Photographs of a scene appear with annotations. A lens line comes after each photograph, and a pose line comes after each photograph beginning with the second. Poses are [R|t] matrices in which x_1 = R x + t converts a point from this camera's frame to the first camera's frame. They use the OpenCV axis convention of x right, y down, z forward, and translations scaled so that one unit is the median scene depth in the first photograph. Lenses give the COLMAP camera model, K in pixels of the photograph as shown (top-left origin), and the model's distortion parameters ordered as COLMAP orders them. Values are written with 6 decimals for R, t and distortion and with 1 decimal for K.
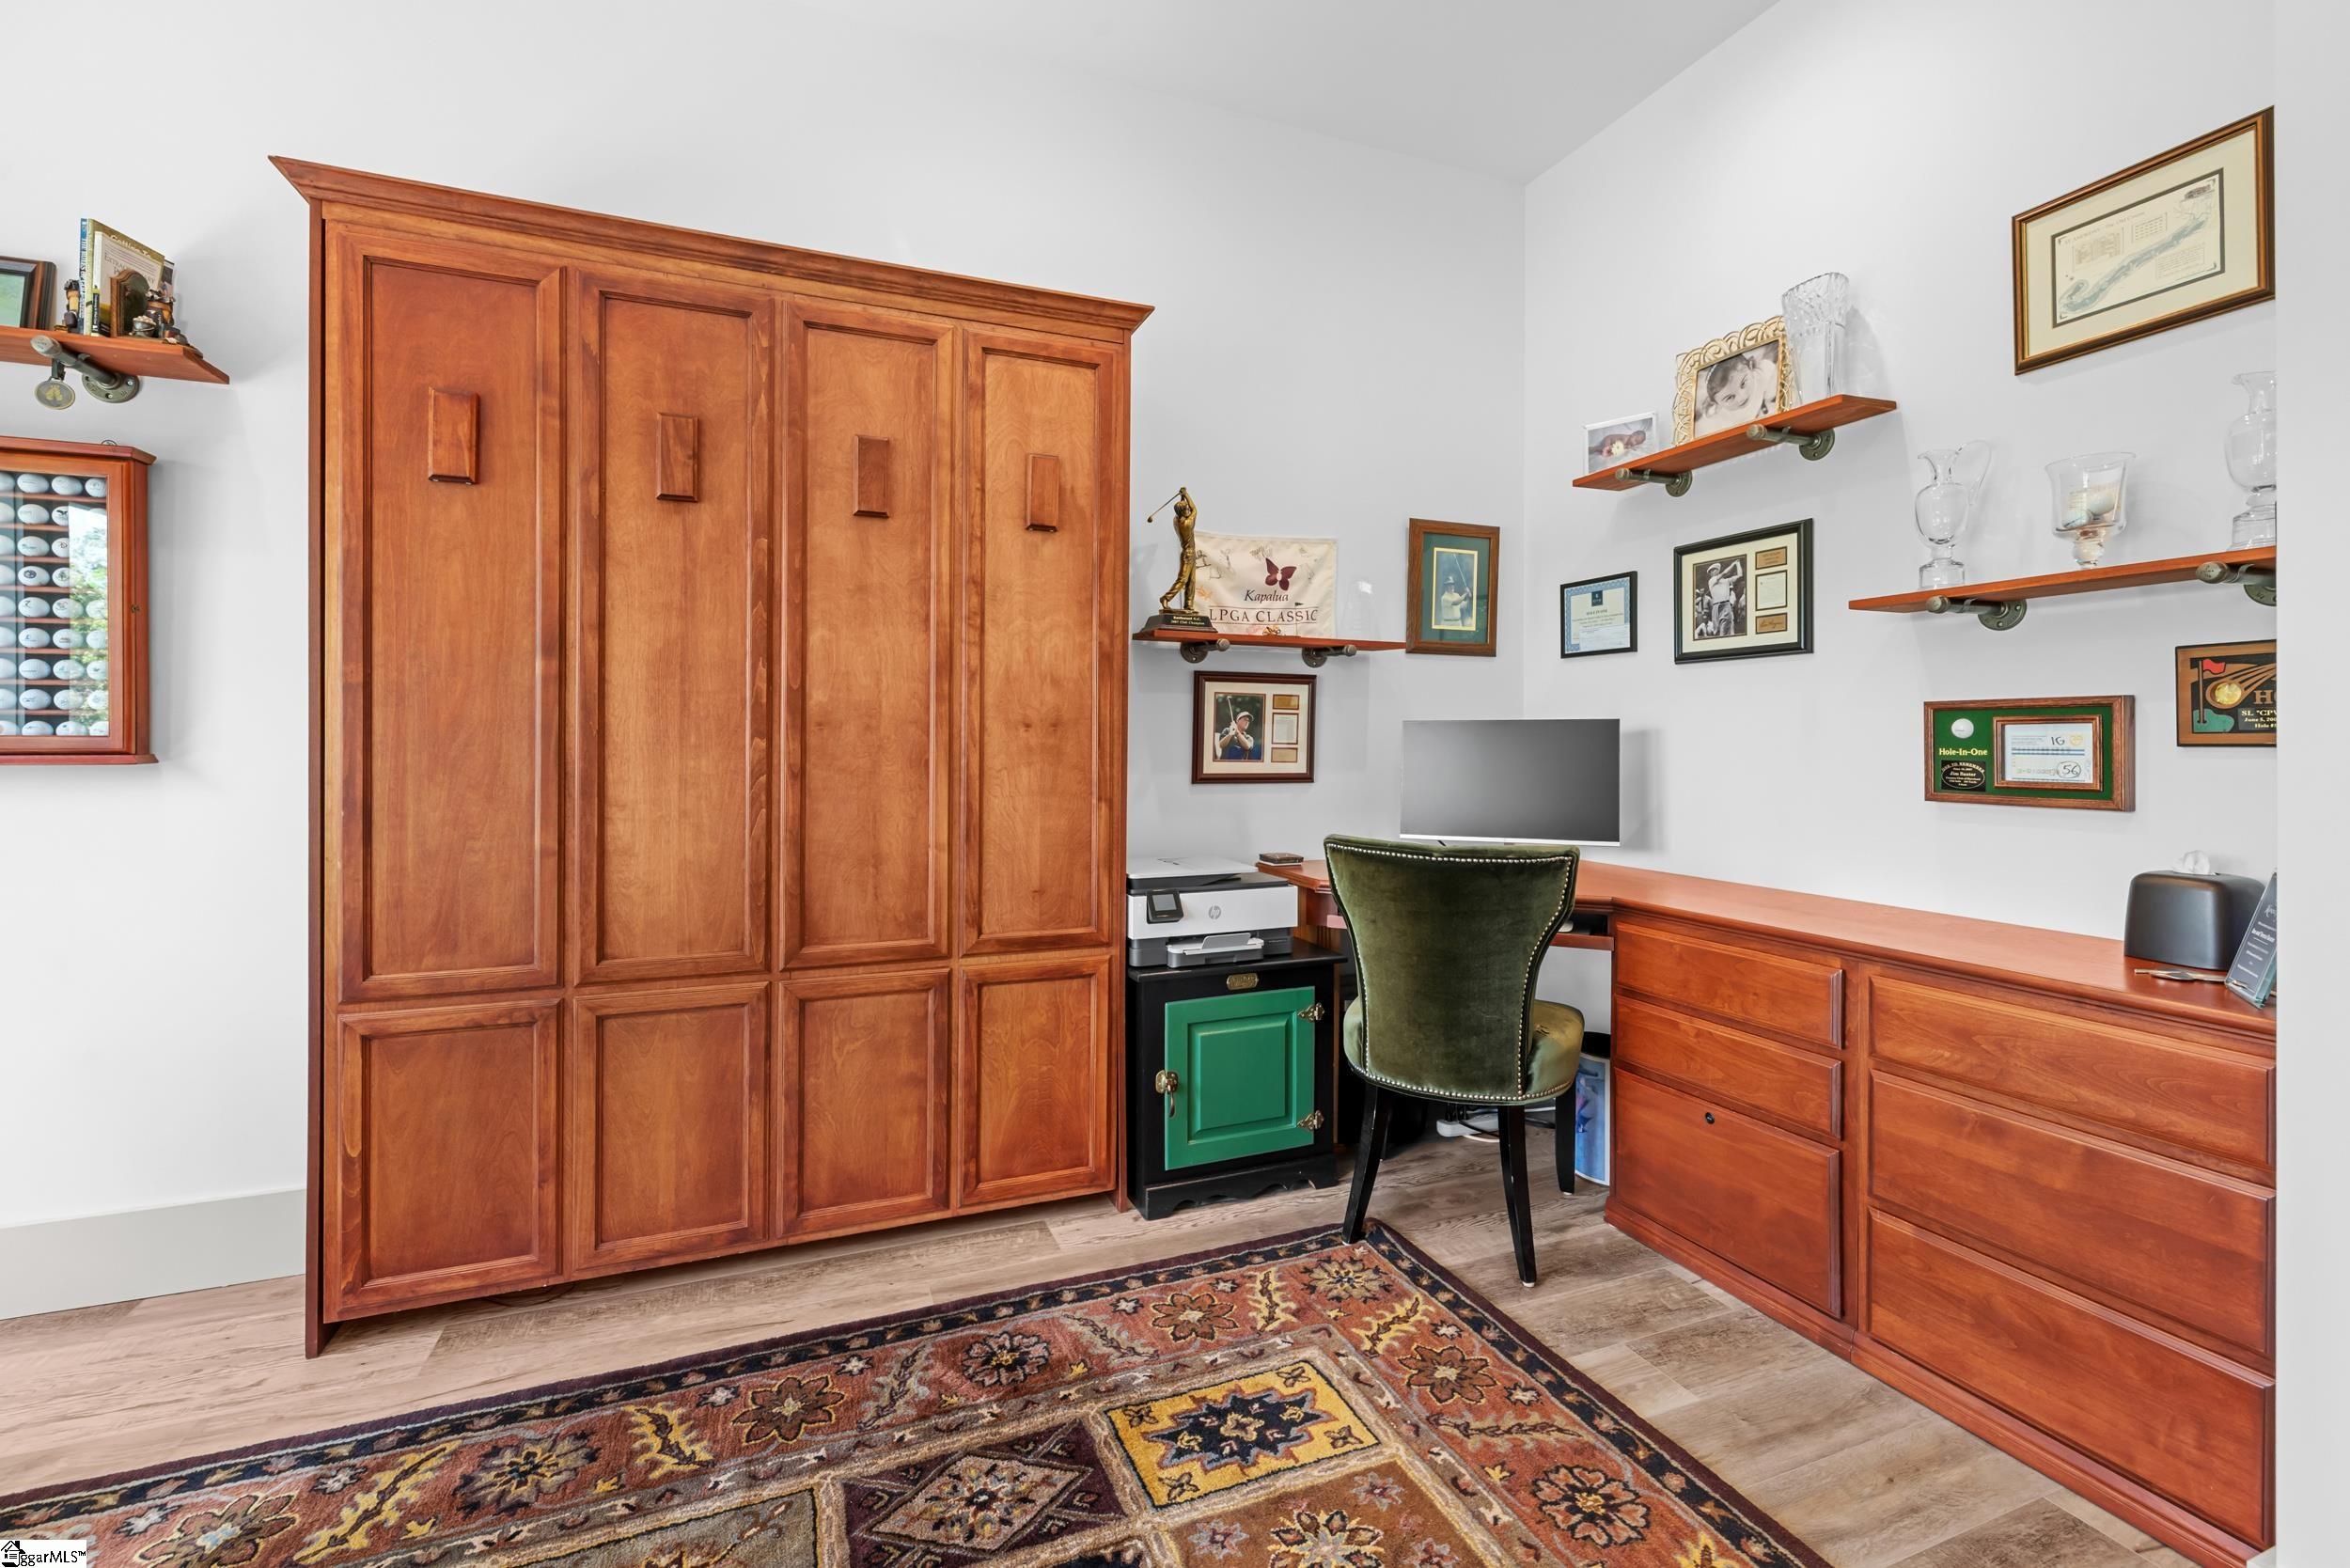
lens RADIAL K [[1007.9, 0, 1172.3], [0, 1007.9, 755.4], [0, 0, 1]] dist [0.000742, -0.000167]
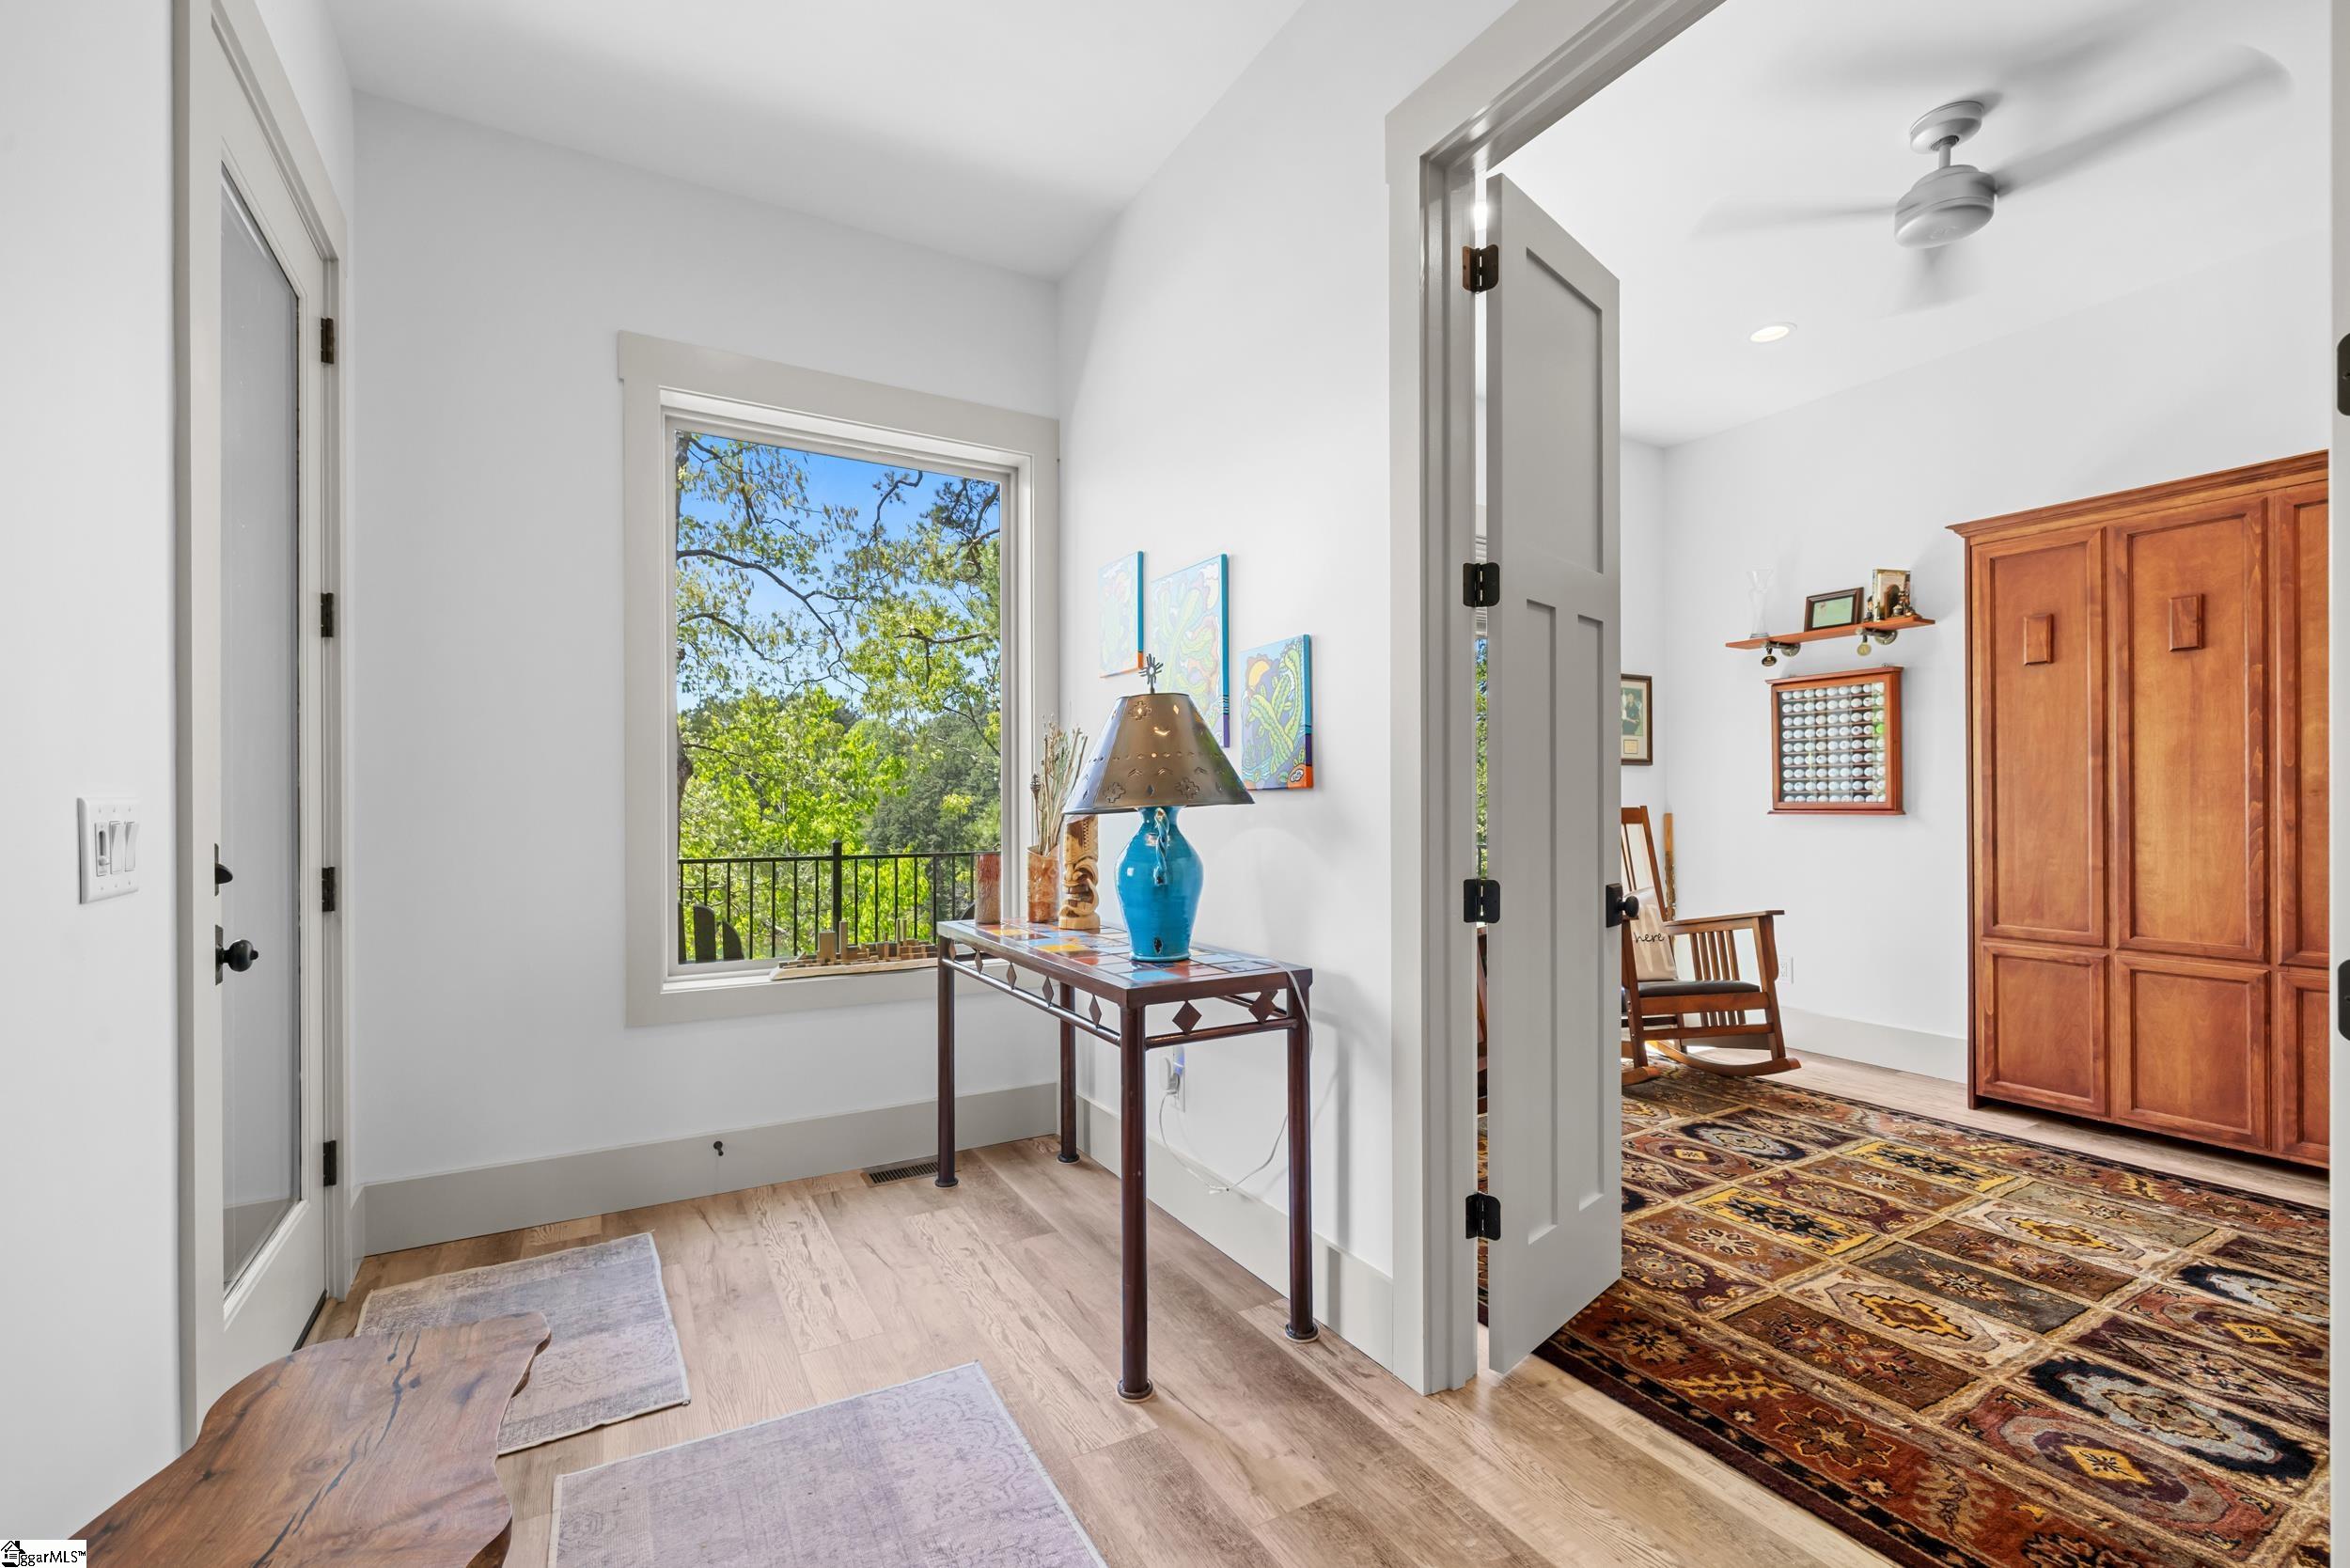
lens RADIAL K [[1015.5, 0, 1175.0], [0, 1015.5, 784.0], [0, 0, 1]] dist [0.002220, -0.000009]
pose [[0.136967, -0.019581, -0.990382, 0.887049], [-0.005650, 0.999773, -0.020548, -0.003852], [0.990560, 0.008410, 0.136825, -0.799261]]
